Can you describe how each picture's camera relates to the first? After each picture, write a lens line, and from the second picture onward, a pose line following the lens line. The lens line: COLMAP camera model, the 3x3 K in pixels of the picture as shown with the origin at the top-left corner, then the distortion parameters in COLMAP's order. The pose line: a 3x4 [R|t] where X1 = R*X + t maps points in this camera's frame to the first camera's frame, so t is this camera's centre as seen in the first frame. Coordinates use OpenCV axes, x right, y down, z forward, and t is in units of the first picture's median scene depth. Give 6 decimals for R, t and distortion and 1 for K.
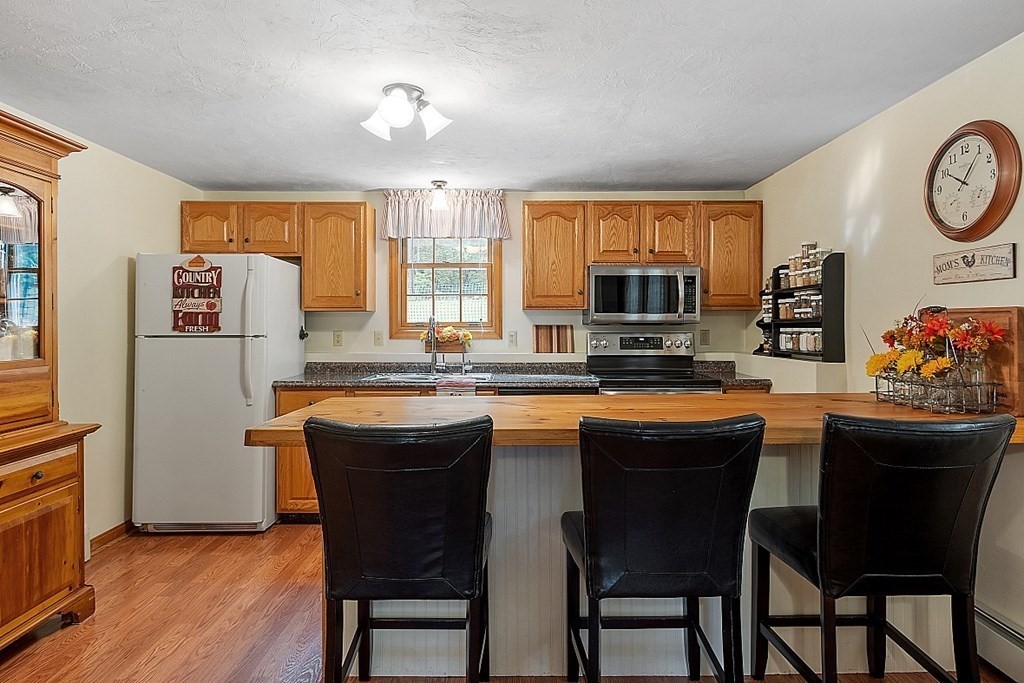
lens RADIAL K [[606.0, 0, 511.8], [0, 606.0, 336.1], [0, 0, 1]] dist [0.002363, -0.000054]
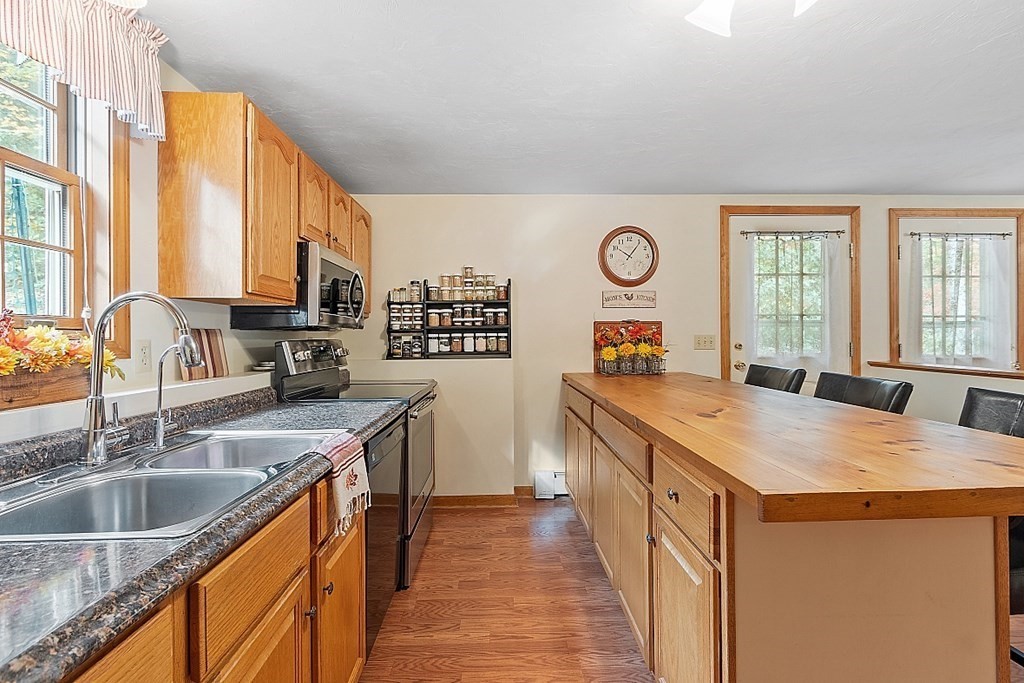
lens RADIAL K [[464.4, 0, 504.9], [0, 464.4, 338.3], [0, 0, 1]] dist [0.000844, 0.000151]
pose [[-0.019600, -0.001365, 0.999807, -0.398762], [0.026365, 0.999651, 0.001881, -0.003044], [-0.999460, 0.026397, -0.019557, 0.792972]]
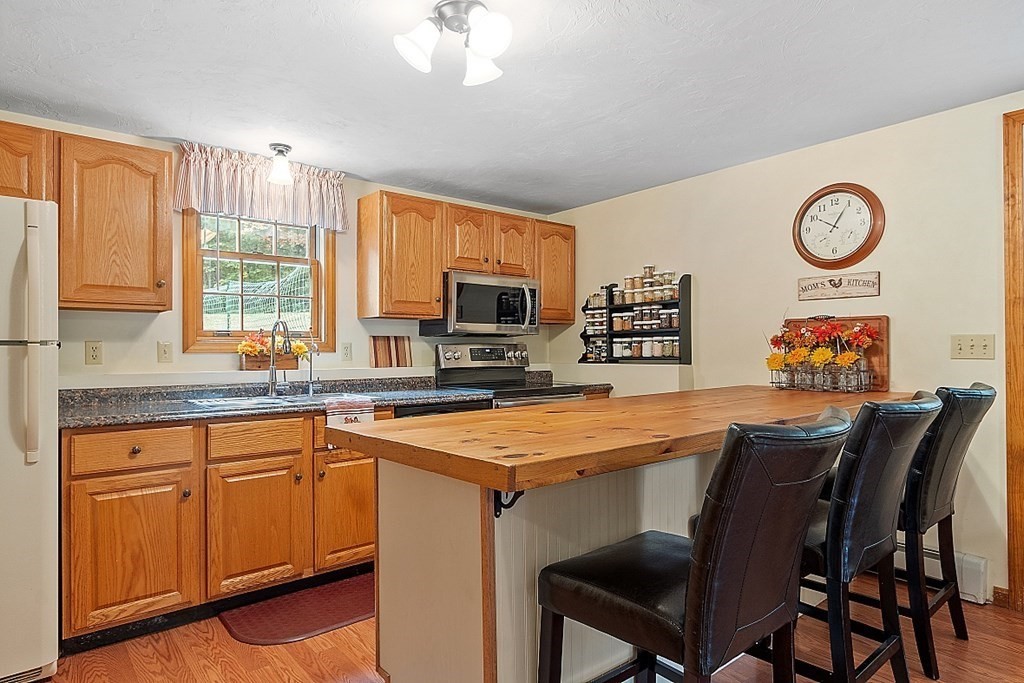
lens RADIAL K [[584.8, 0, 510.5], [0, 584.8, 359.2], [0, 0, 1]] dist [0.001603, -0.000307]
pose [[0.772421, -0.013195, 0.634974, -0.371577], [0.016874, 0.999858, 0.000251, 0.020279], [-0.634887, 0.010520, 0.772534, 0.245807]]
